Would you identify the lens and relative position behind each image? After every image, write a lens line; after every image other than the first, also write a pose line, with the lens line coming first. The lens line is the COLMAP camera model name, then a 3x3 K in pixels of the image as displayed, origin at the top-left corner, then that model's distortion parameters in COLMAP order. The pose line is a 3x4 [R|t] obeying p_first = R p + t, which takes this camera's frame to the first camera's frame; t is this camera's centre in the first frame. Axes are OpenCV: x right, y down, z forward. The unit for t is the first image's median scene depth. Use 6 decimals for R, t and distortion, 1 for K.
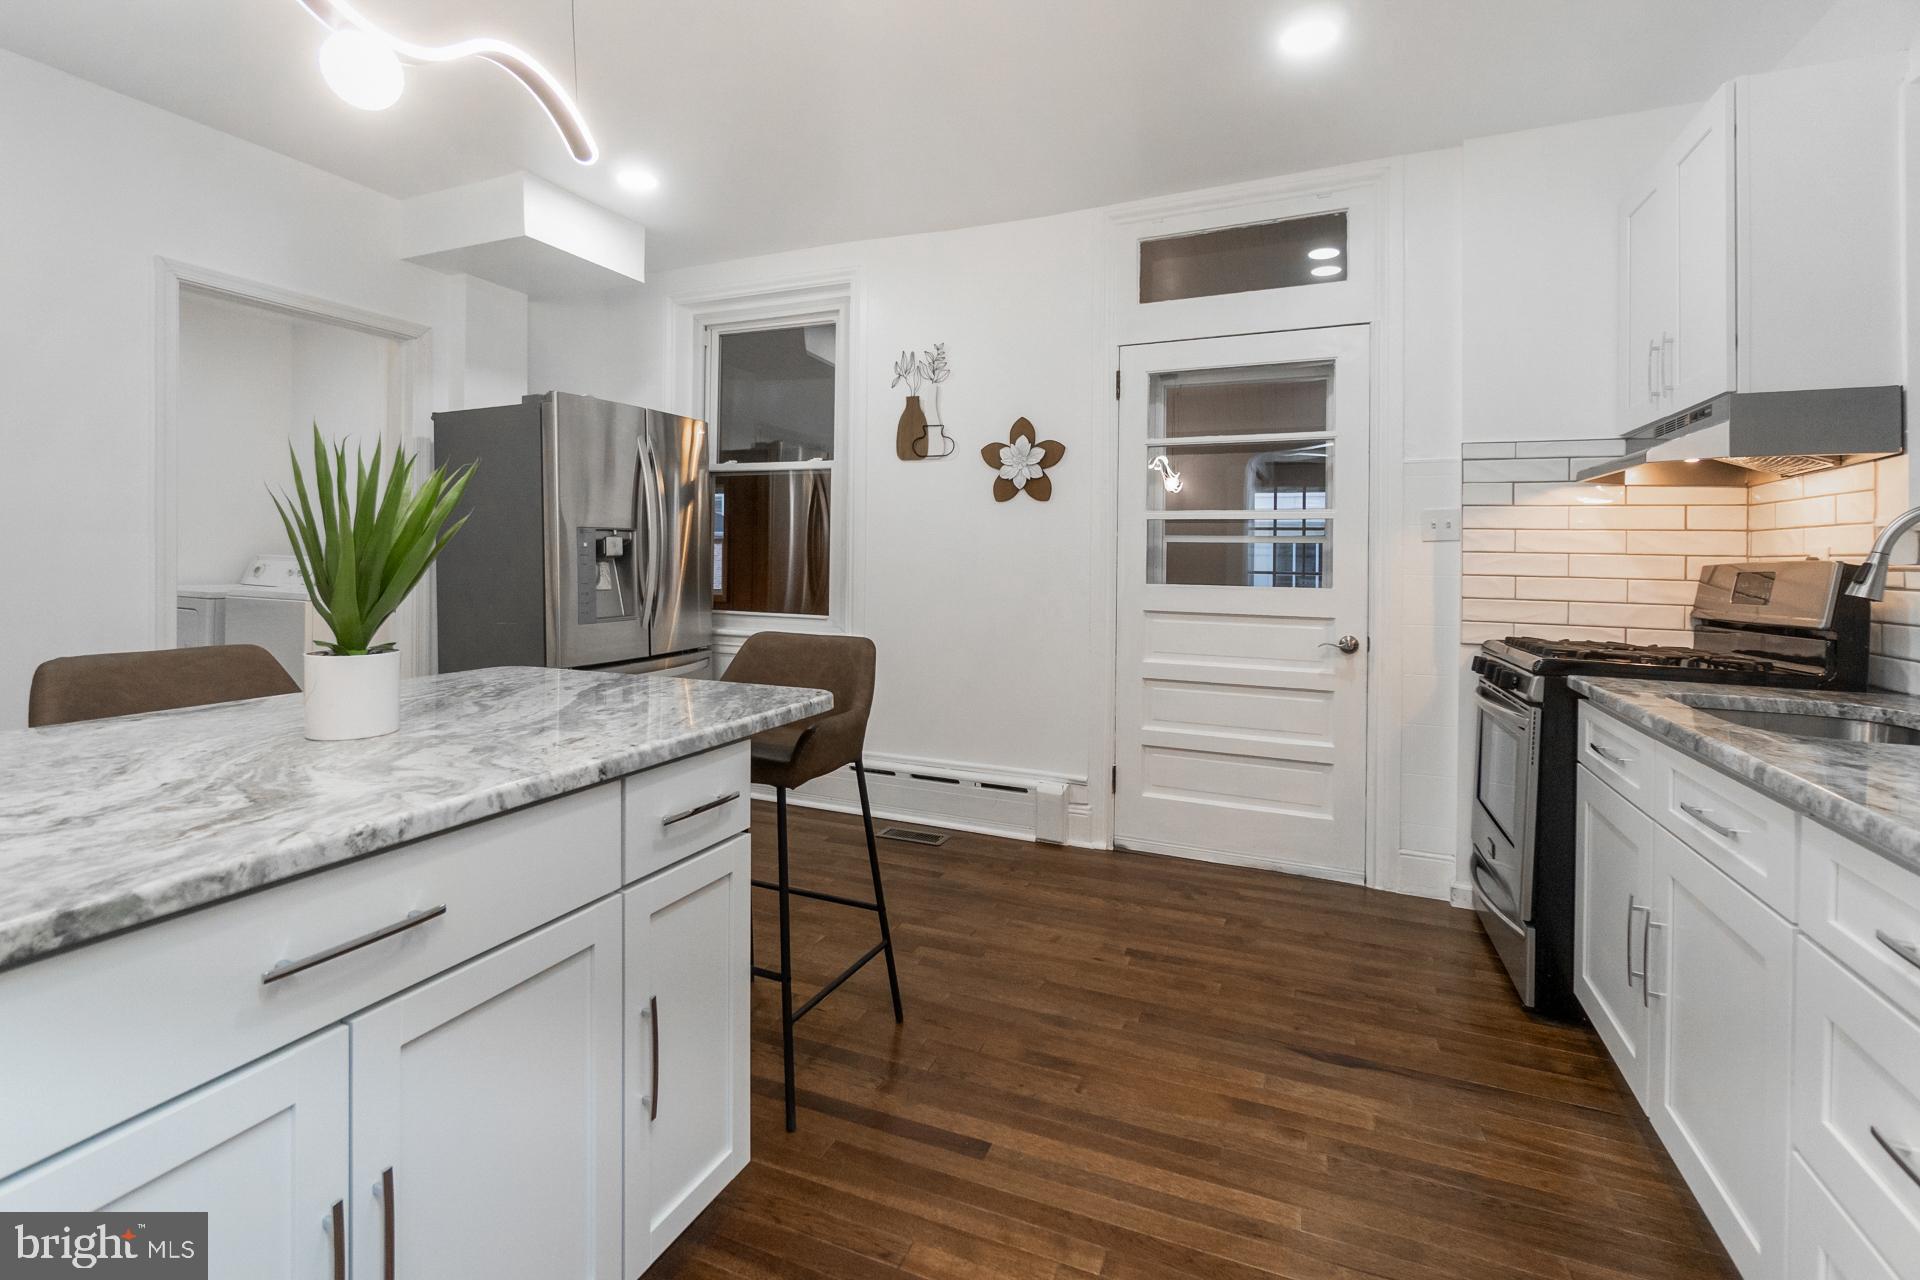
lens RADIAL K [[856.5, 0, 950.7], [0, 856.5, 550.4], [0, 0, 1]] dist [-0.002261, 0.000024]
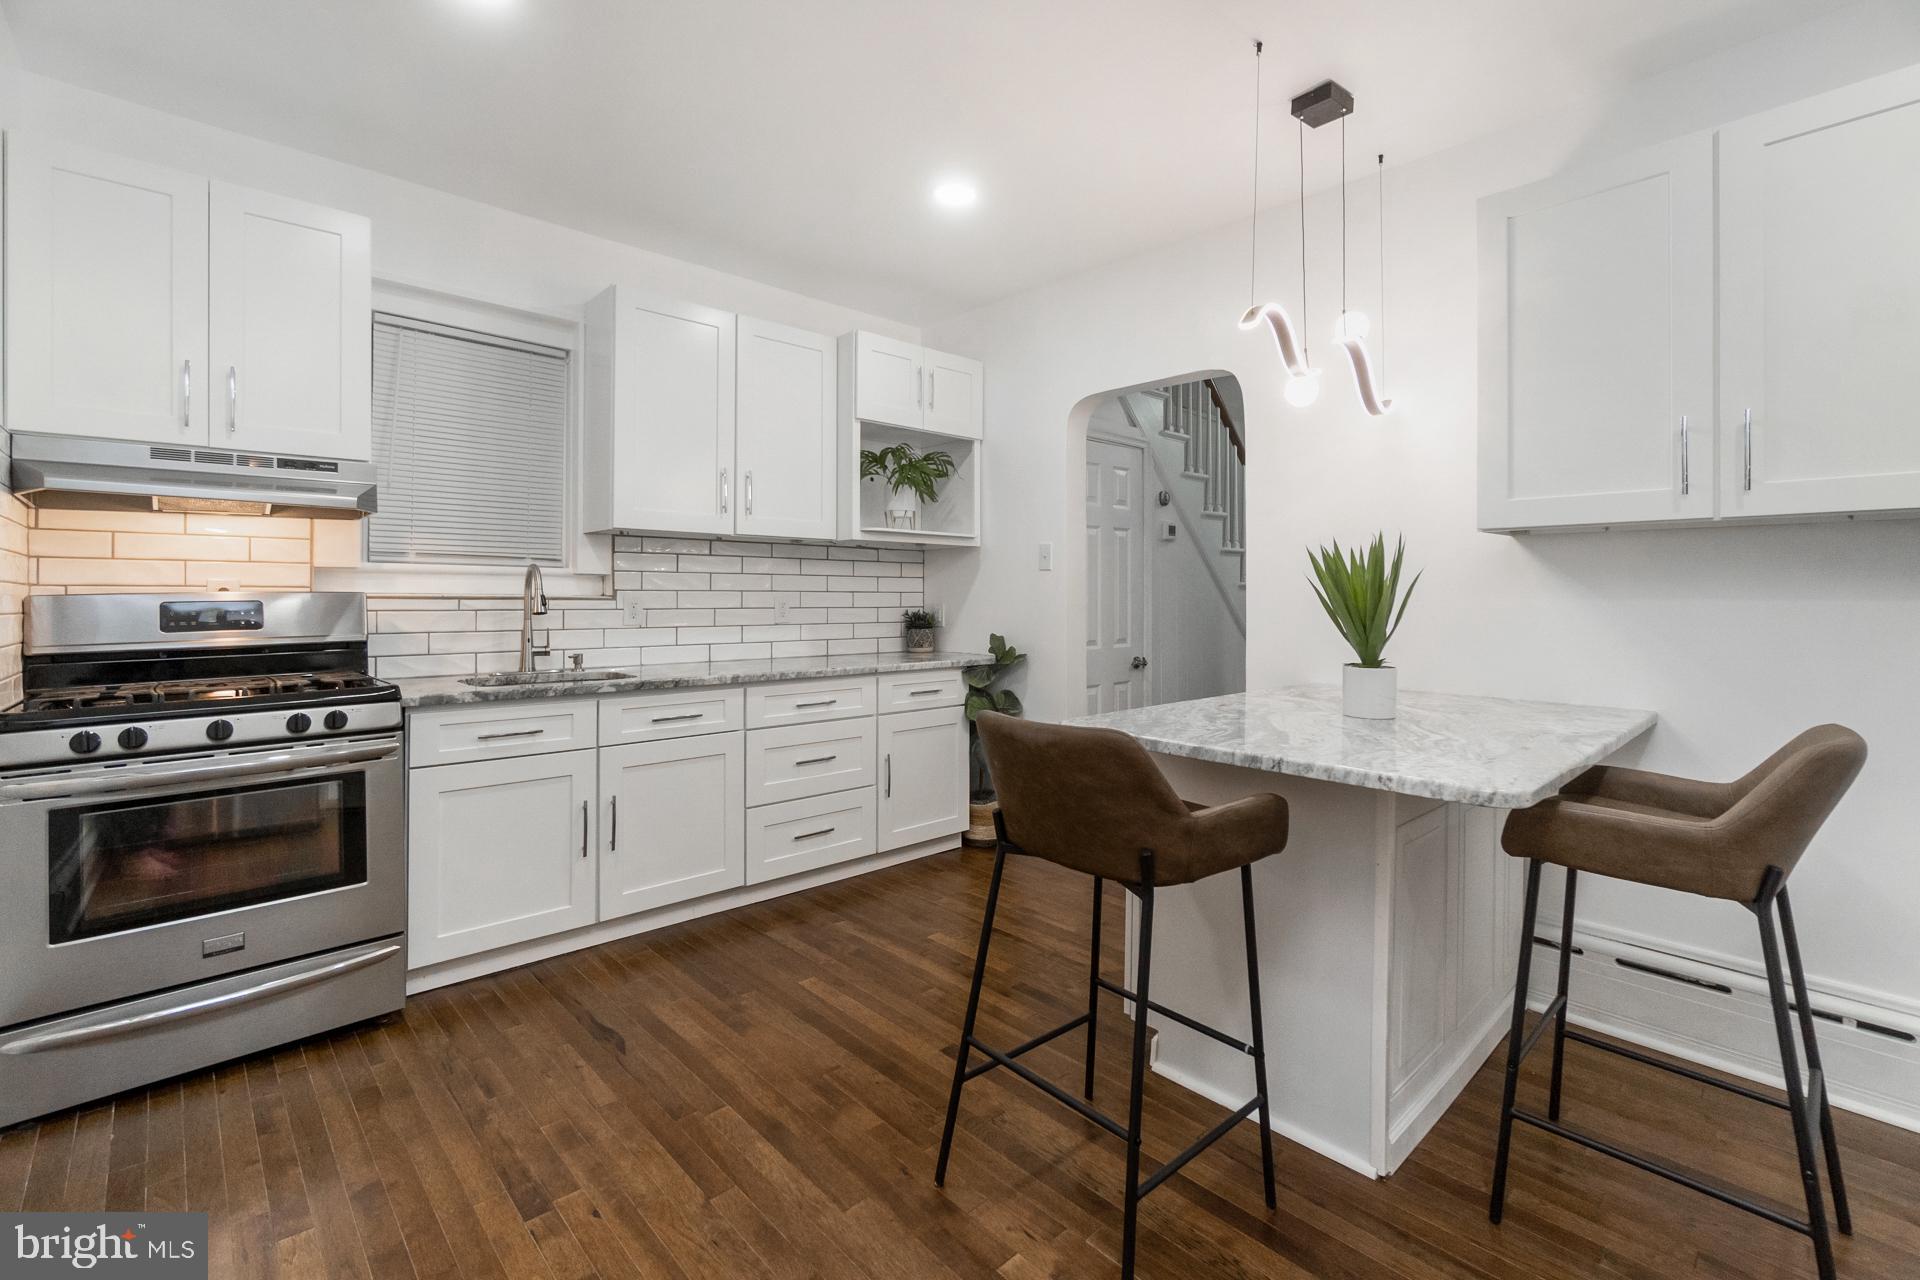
lens RADIAL K [[837.1, 0, 960.6], [0, 837.1, 554.9], [0, 0, 1]] dist [-0.007356, 0.000335]
pose [[-0.913653, 0.004007, 0.406476, -0.250357], [-0.018630, 0.998488, -0.051718, 0.002170], [-0.406069, -0.054825, -0.912196, 1.091446]]
